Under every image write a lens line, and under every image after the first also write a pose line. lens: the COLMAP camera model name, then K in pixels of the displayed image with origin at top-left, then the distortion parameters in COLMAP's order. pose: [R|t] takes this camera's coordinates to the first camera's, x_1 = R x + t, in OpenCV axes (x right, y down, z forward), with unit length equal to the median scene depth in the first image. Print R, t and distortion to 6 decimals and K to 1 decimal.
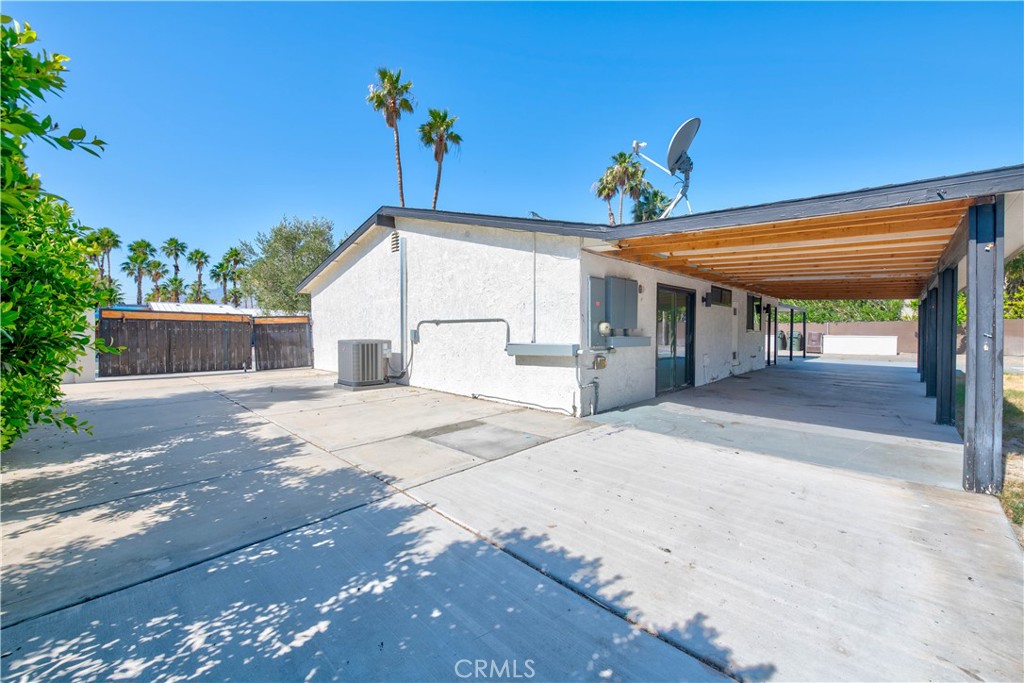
lens RADIAL K [[406.5, 0, 515.2], [0, 406.5, 336.8], [0, 0, 1]] dist [-0.004810, -0.001066]
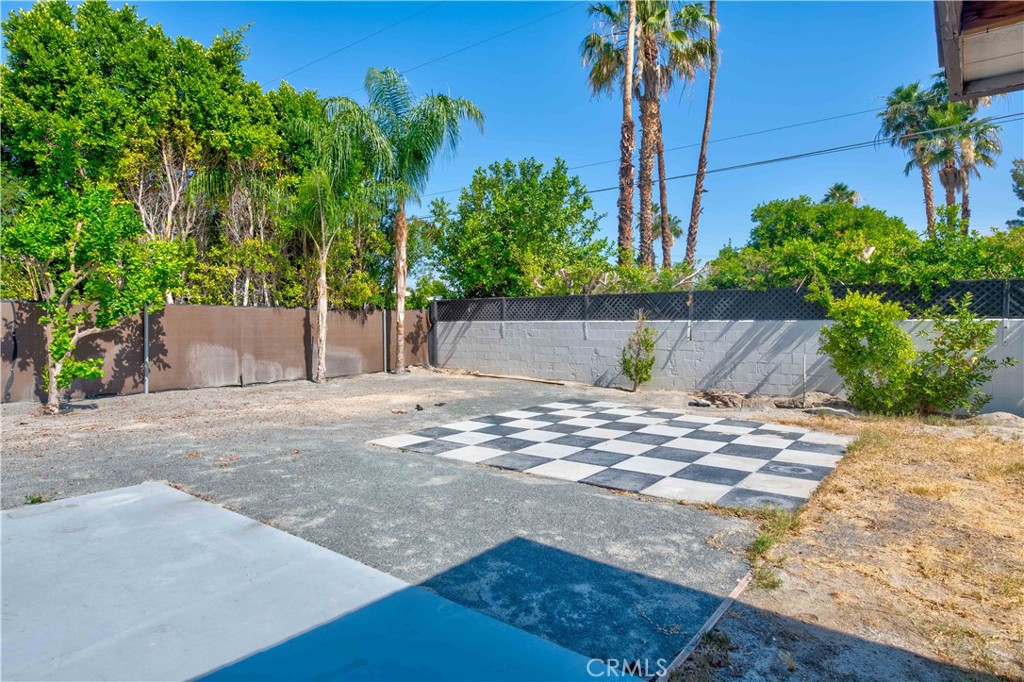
lens RADIAL K [[566.6, 0, 515.0], [0, 566.6, 327.0], [0, 0, 1]] dist [0.000085, -0.000520]
pose [[-0.113343, -0.000227, 0.993556, 0.965196], [0.009285, 0.999956, 0.001288, -0.030680], [-0.993513, 0.009371, -0.113336, 1.221671]]
